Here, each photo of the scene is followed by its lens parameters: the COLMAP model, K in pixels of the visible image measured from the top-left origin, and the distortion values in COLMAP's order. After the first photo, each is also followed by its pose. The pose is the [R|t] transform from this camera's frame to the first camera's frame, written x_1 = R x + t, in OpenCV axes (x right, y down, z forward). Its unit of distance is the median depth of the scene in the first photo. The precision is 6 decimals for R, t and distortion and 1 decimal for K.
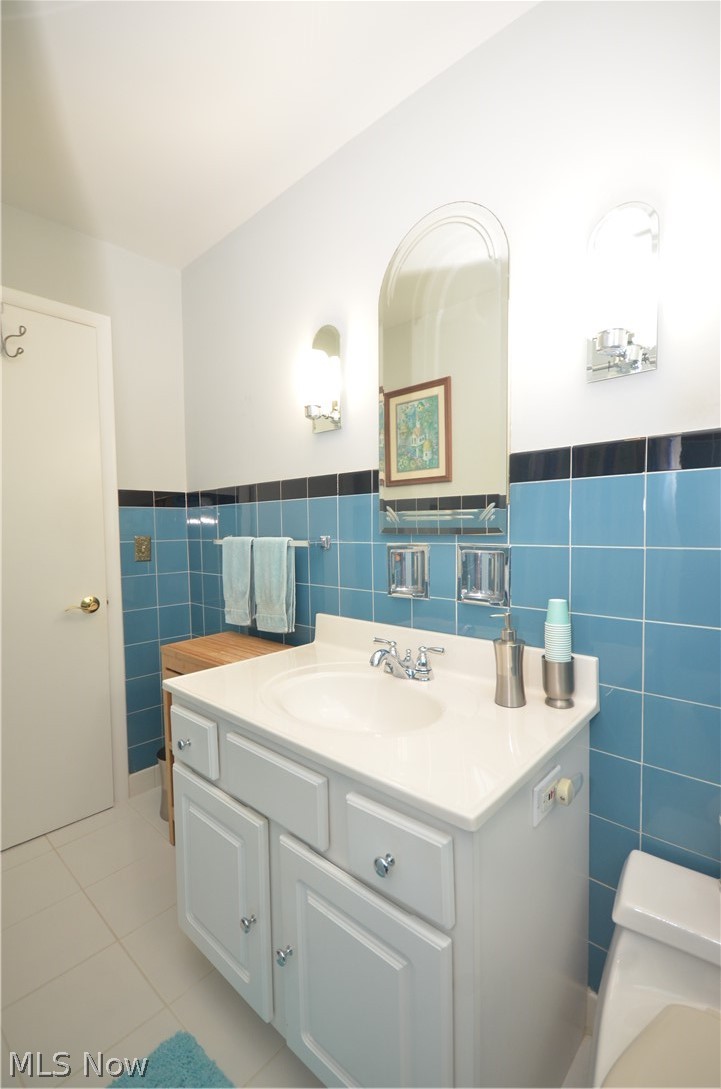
lens RADIAL K [[473.3, 0, 354.2], [0, 473.3, 546.1], [0, 0, 1]] dist [0.013416, -0.015523]
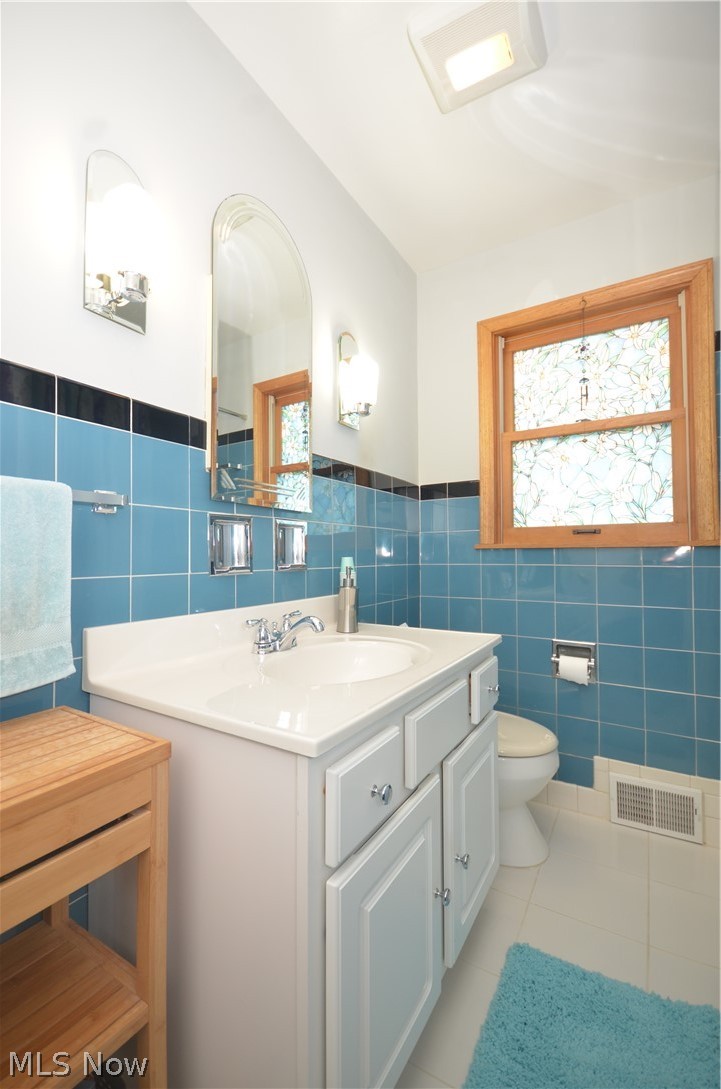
lens RADIAL K [[473.3, 0, 354.2], [0, 473.3, 546.1], [0, 0, 1]] dist [0.013416, -0.015523]
pose [[-0.170312, 0.033585, 0.984818, -0.782160], [0.049324, 0.998457, -0.025520, 0.086309], [-0.984155, 0.044229, -0.171706, 0.896109]]
